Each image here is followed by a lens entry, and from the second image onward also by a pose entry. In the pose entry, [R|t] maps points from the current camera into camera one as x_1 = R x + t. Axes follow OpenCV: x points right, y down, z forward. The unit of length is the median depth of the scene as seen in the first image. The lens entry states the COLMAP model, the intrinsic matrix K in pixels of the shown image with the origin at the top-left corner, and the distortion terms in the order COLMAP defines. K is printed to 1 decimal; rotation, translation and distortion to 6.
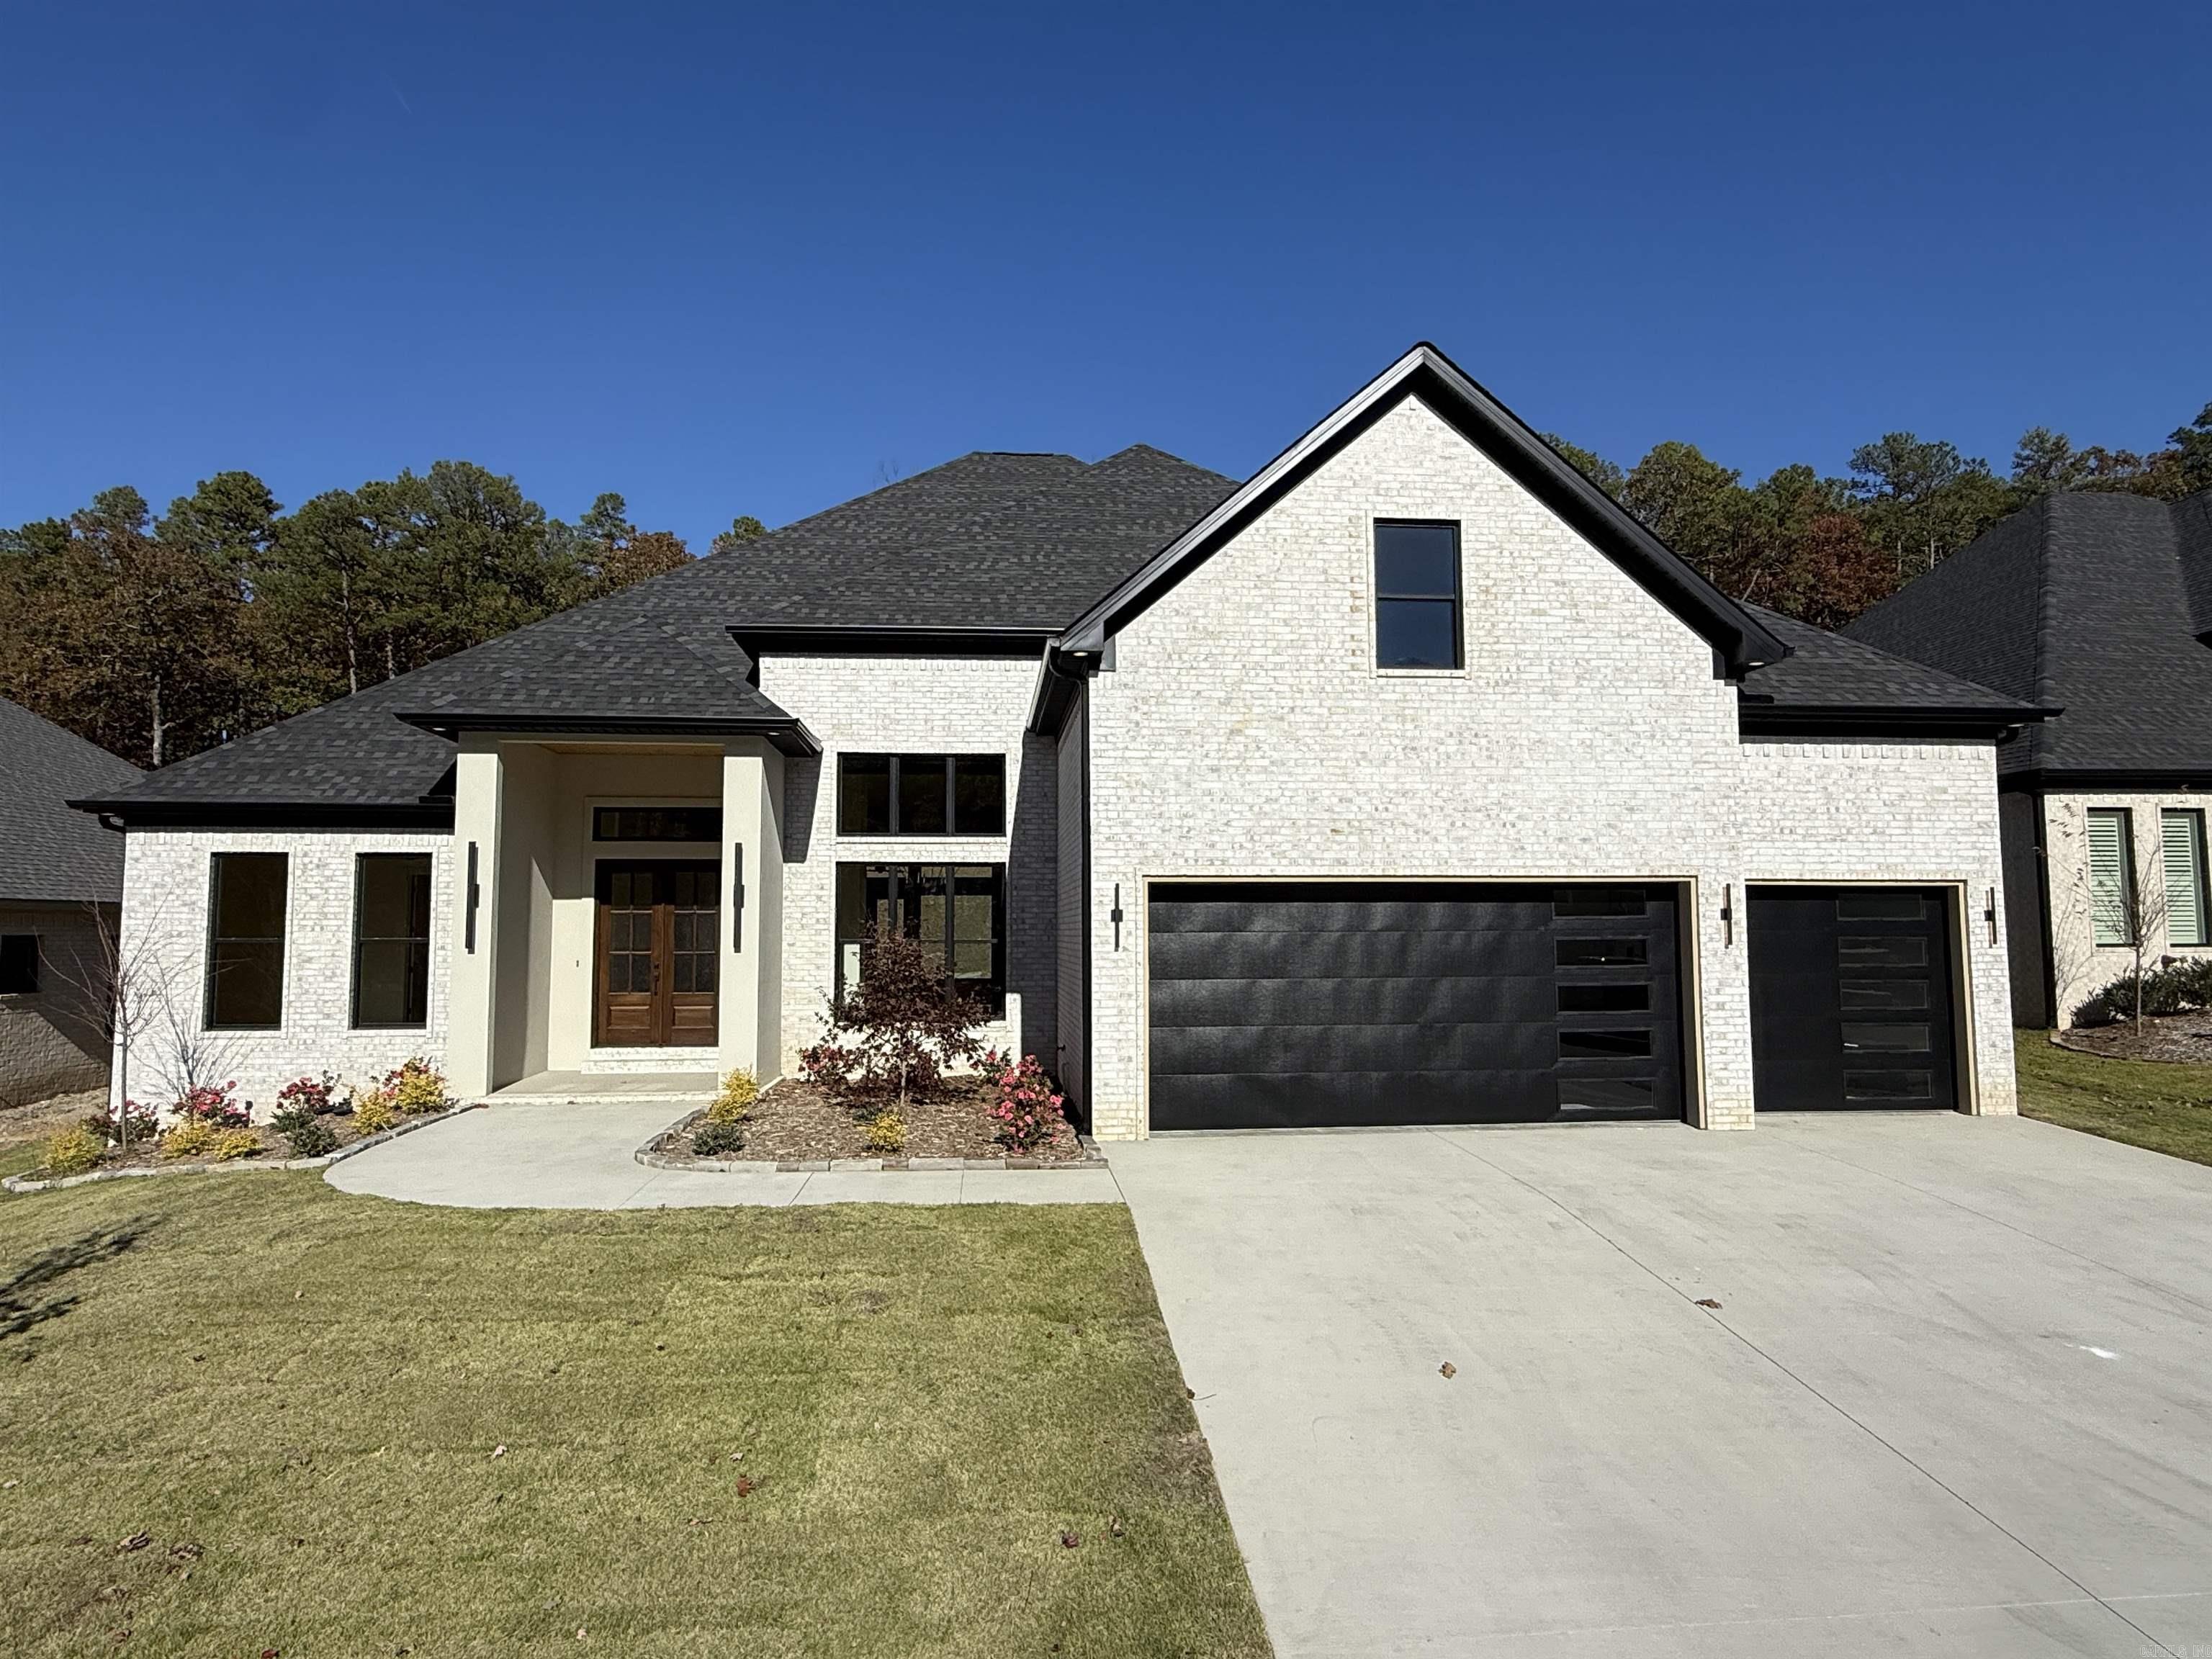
lens RADIAL K [[1191.2, 0, 1107.7], [0, 1191.2, 839.0], [0, 0, 1]] dist [-0.002517, -0.001898]
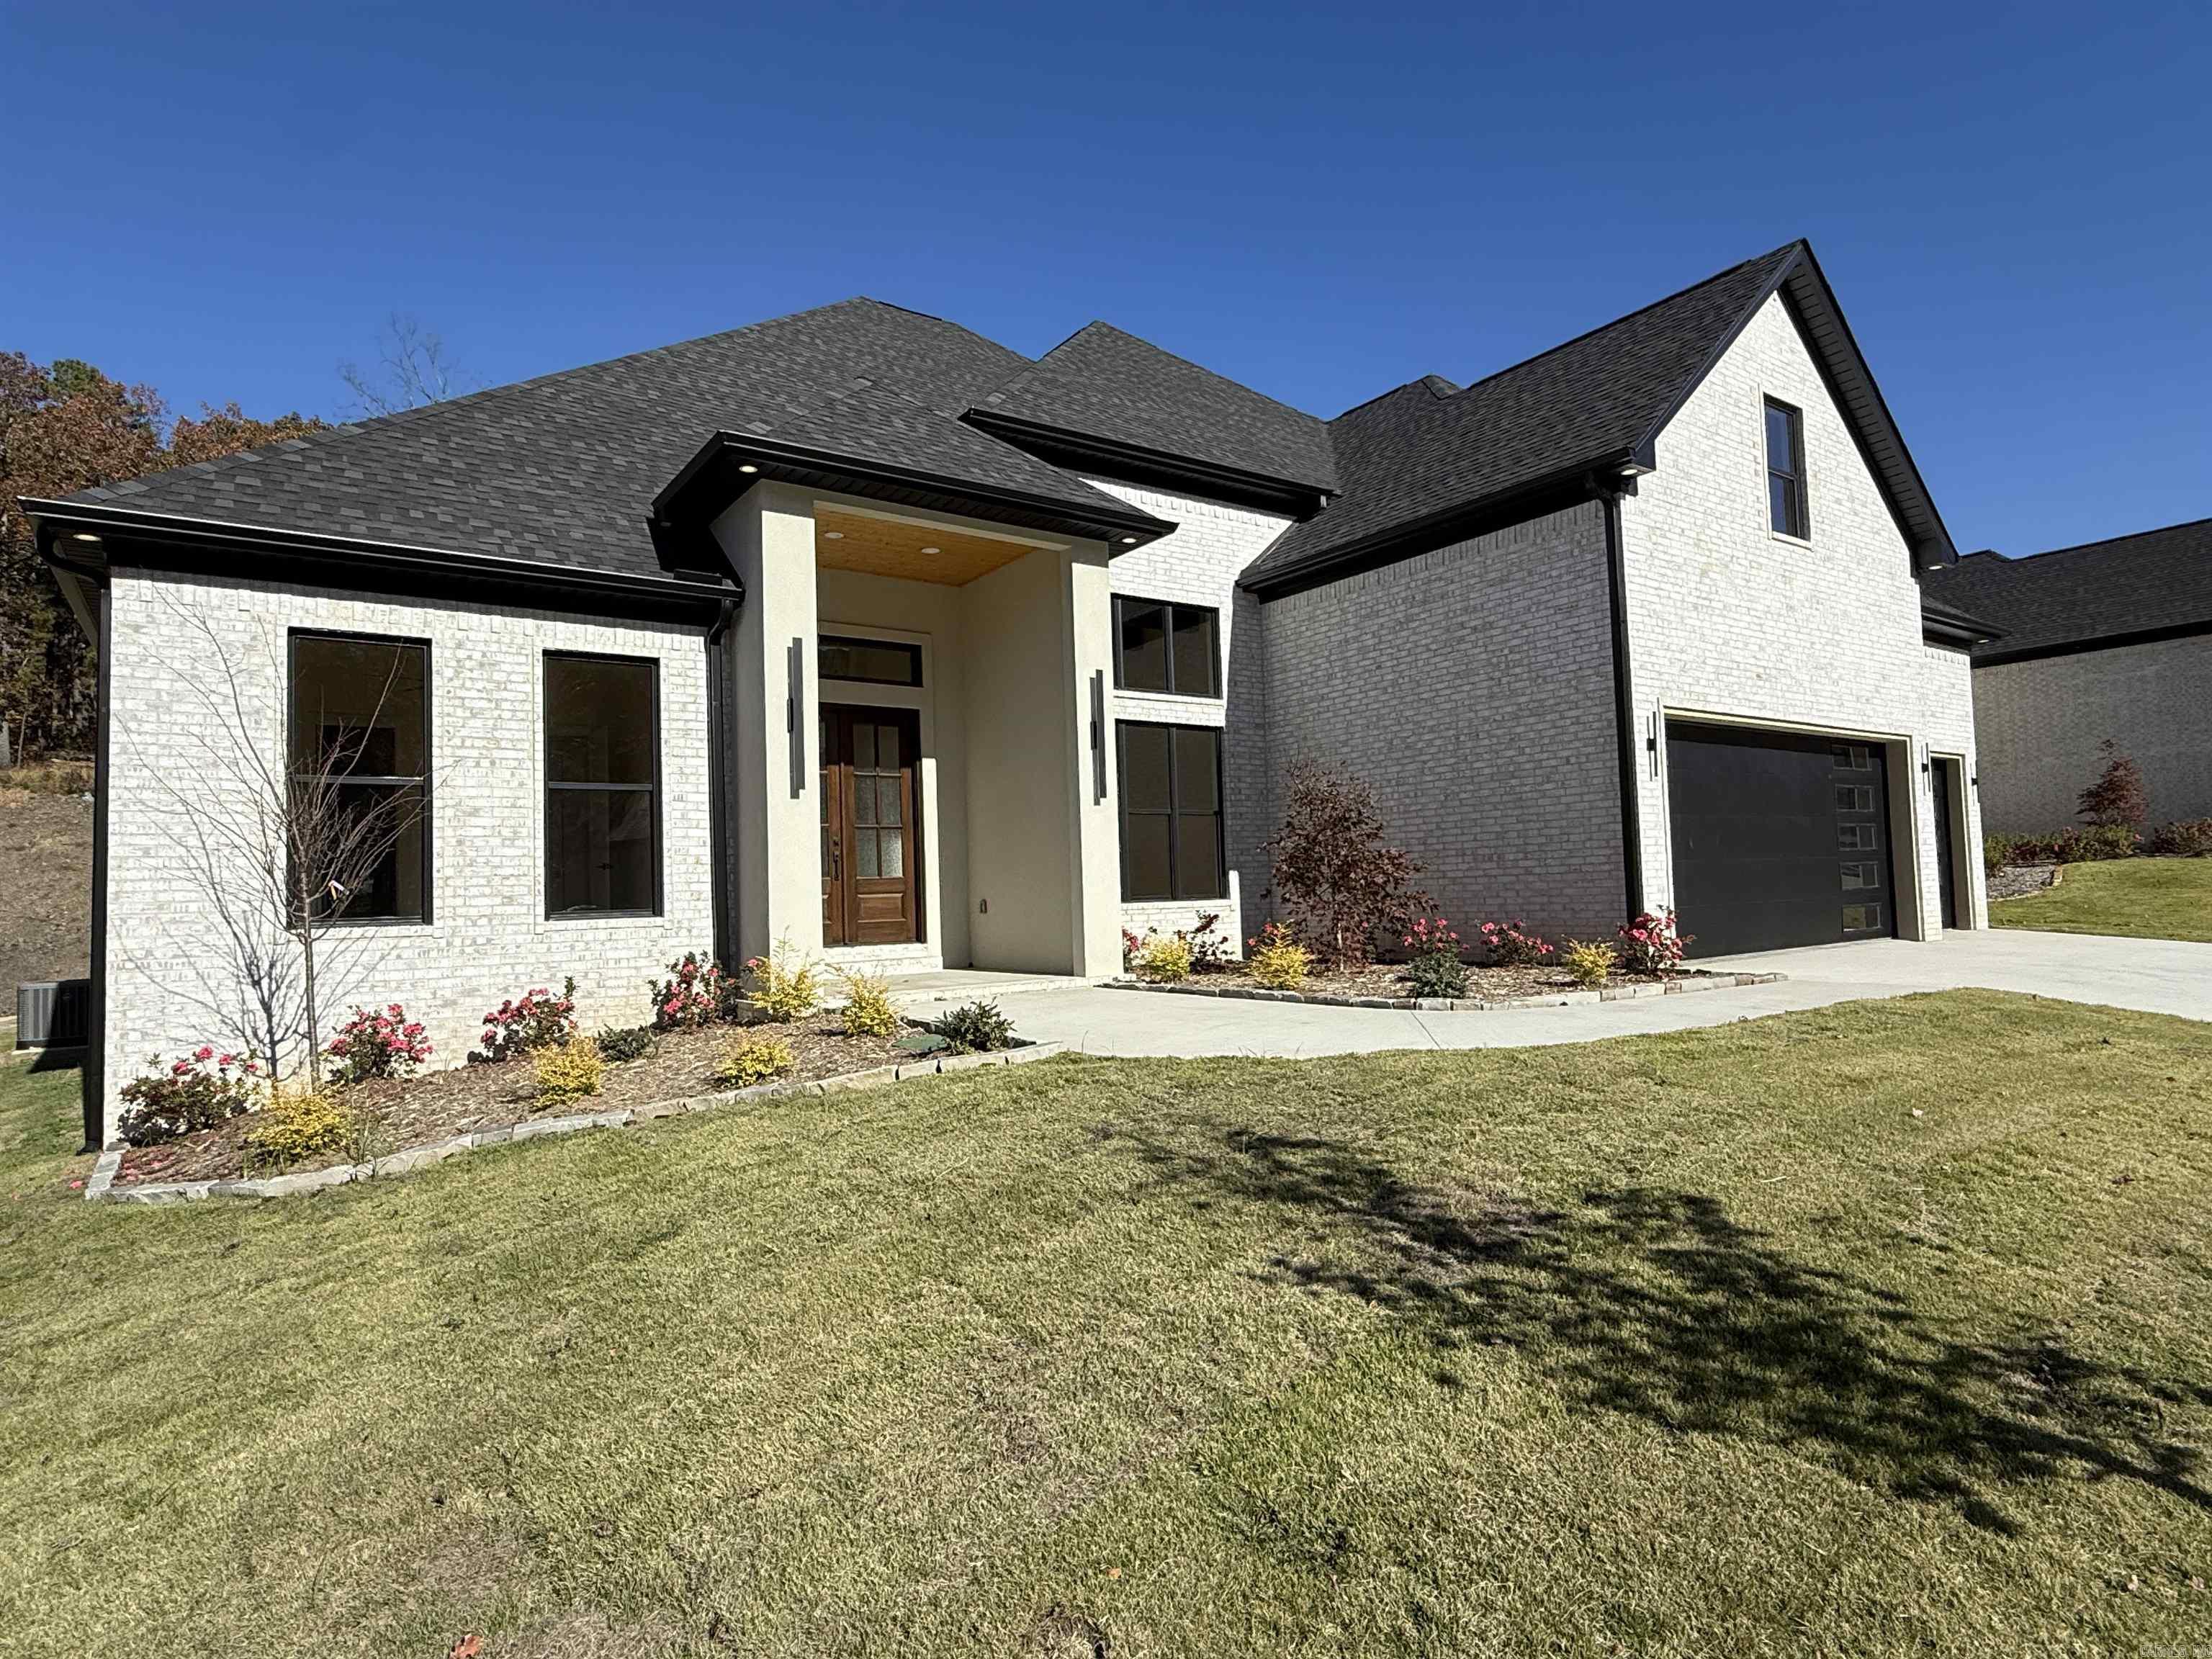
lens RADIAL K [[1191.2, 0, 1117.2], [0, 1191.2, 819.2], [0, 0, 1]] dist [-0.002517, -0.001898]
pose [[0.868160, 0.005340, 0.496256, -0.684952], [-0.006193, 0.999981, 0.000074, 0.102786], [-0.496246, -0.003138, 0.868176, 0.284541]]
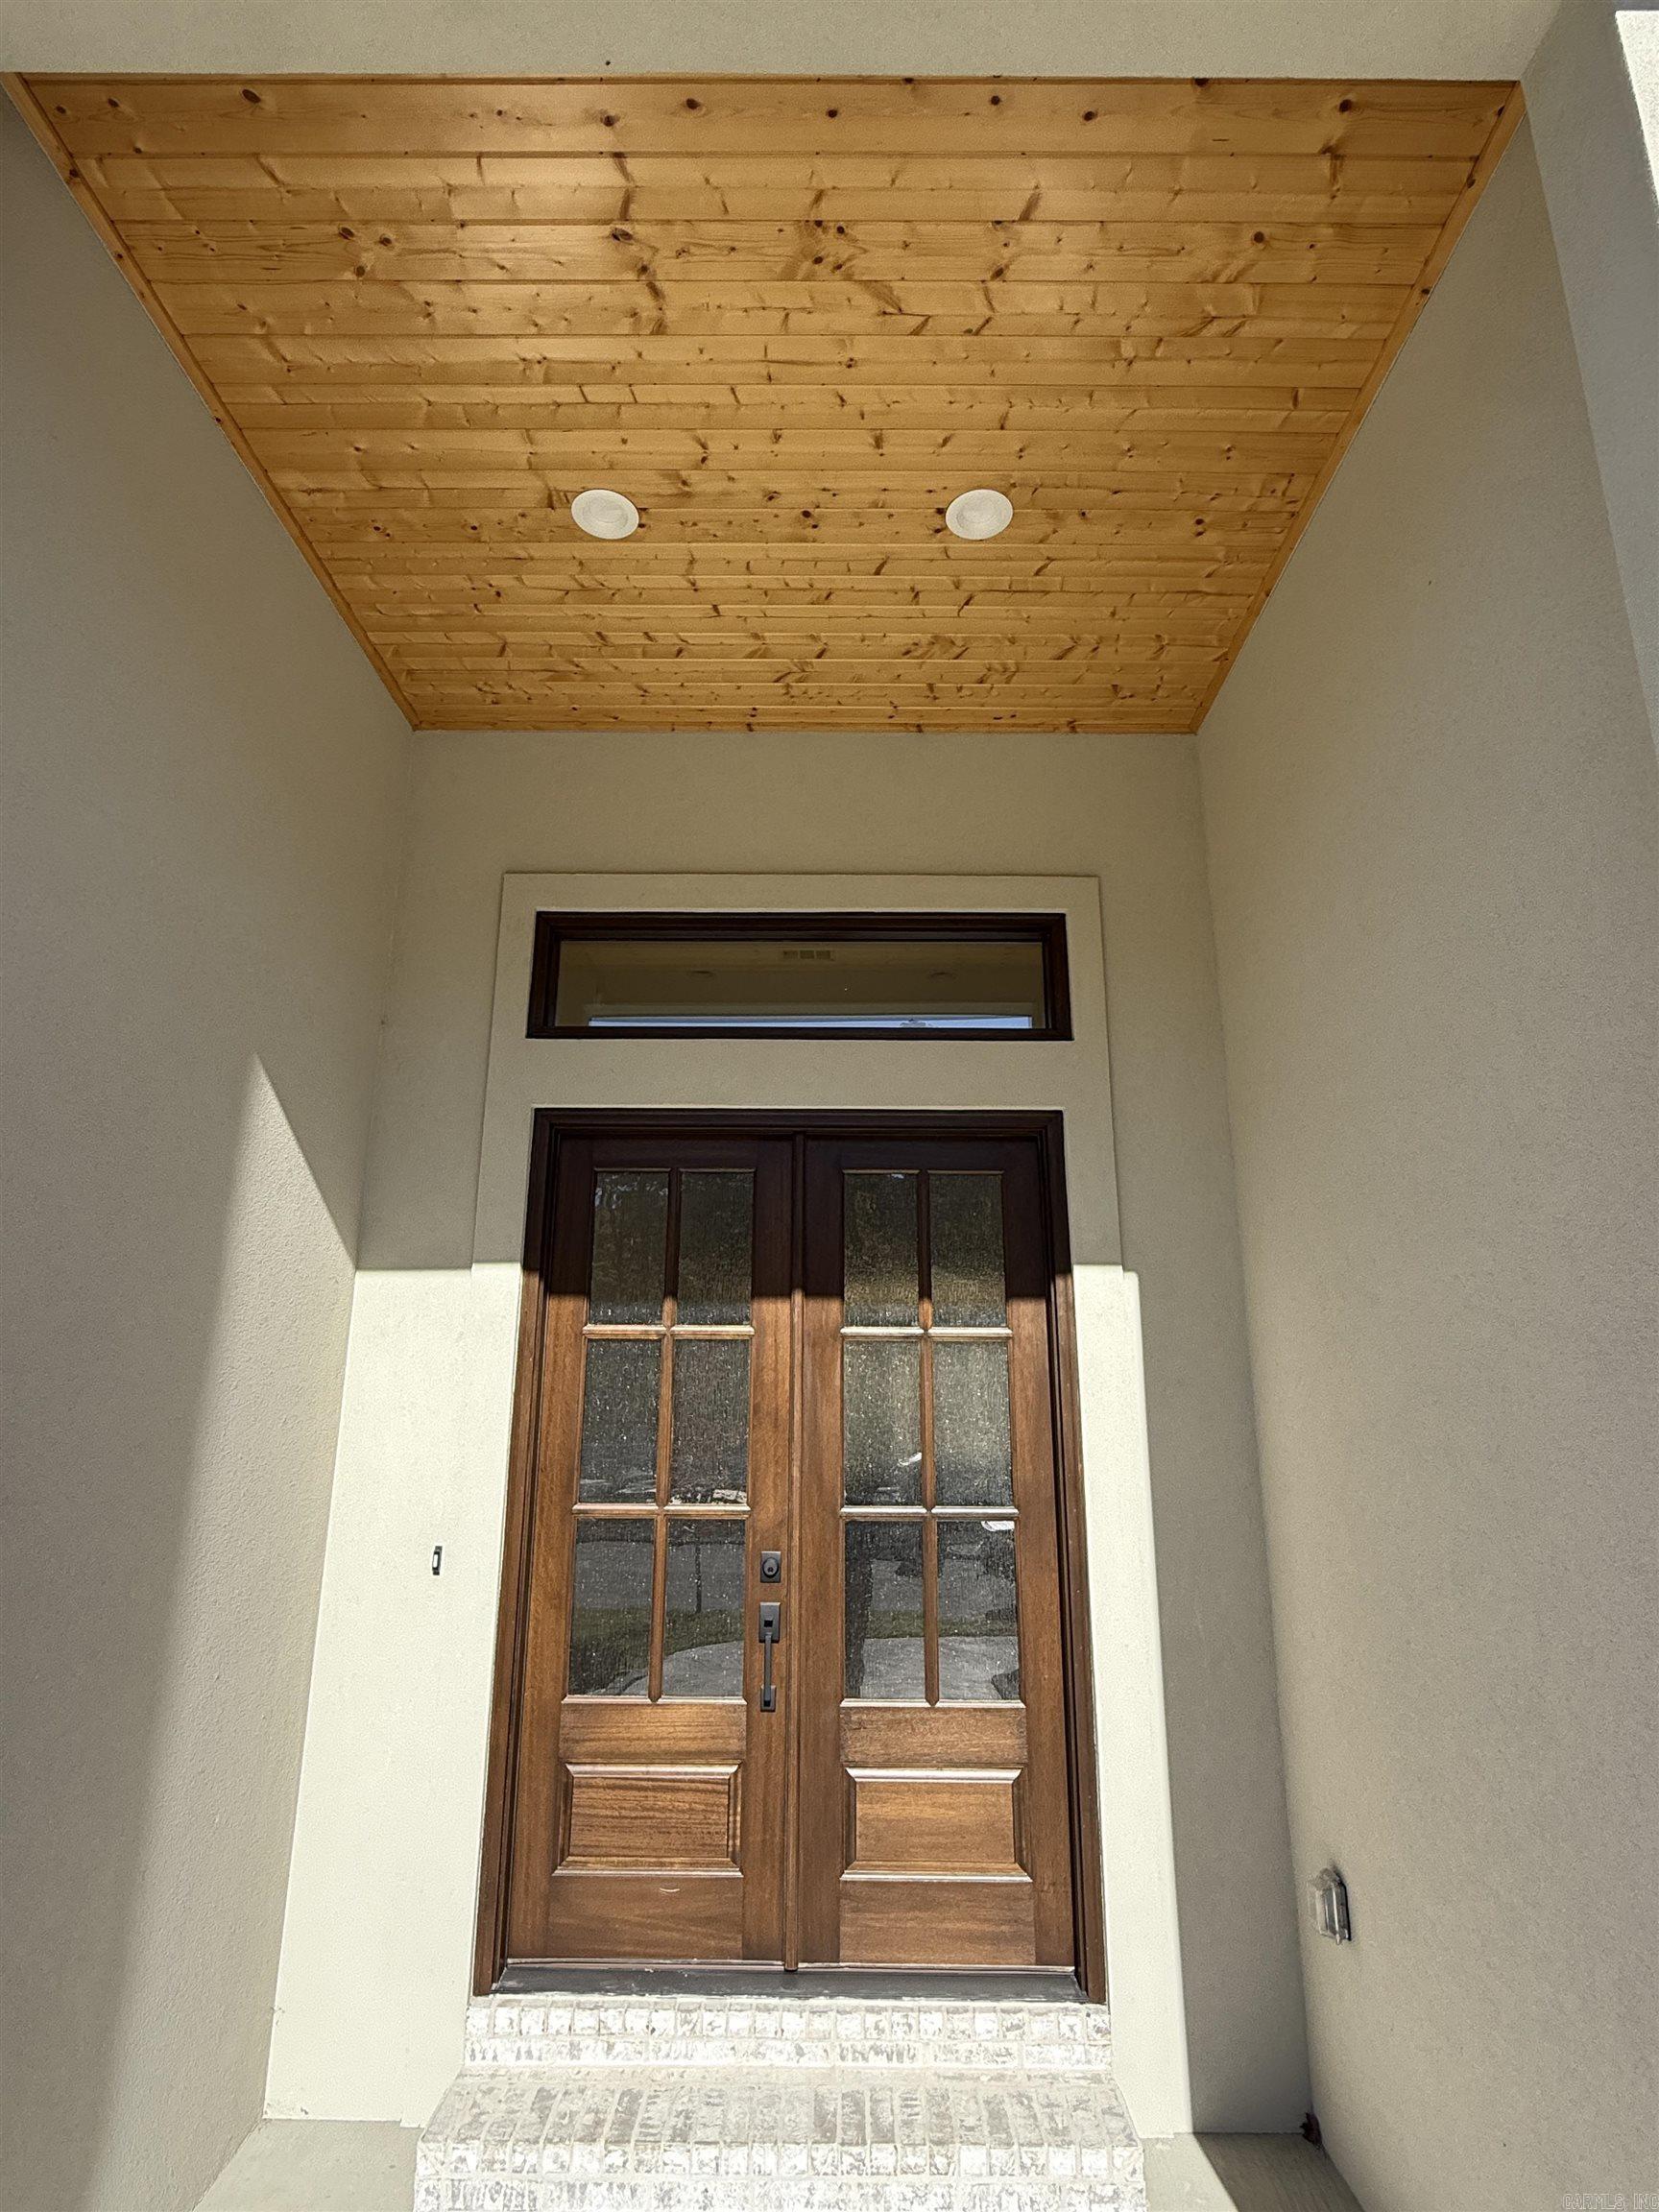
lens RADIAL K [[1134.9, 0, 823.7], [0, 1134.9, 1096.3], [0, 0, 1]] dist [-0.013195, 0.000896]
pose [[0.993180, -0.022042, -0.114489, -0.390778], [-0.000425, 0.981276, -0.192606, 0.068378], [0.116591, 0.191341, 0.974574, 0.883105]]
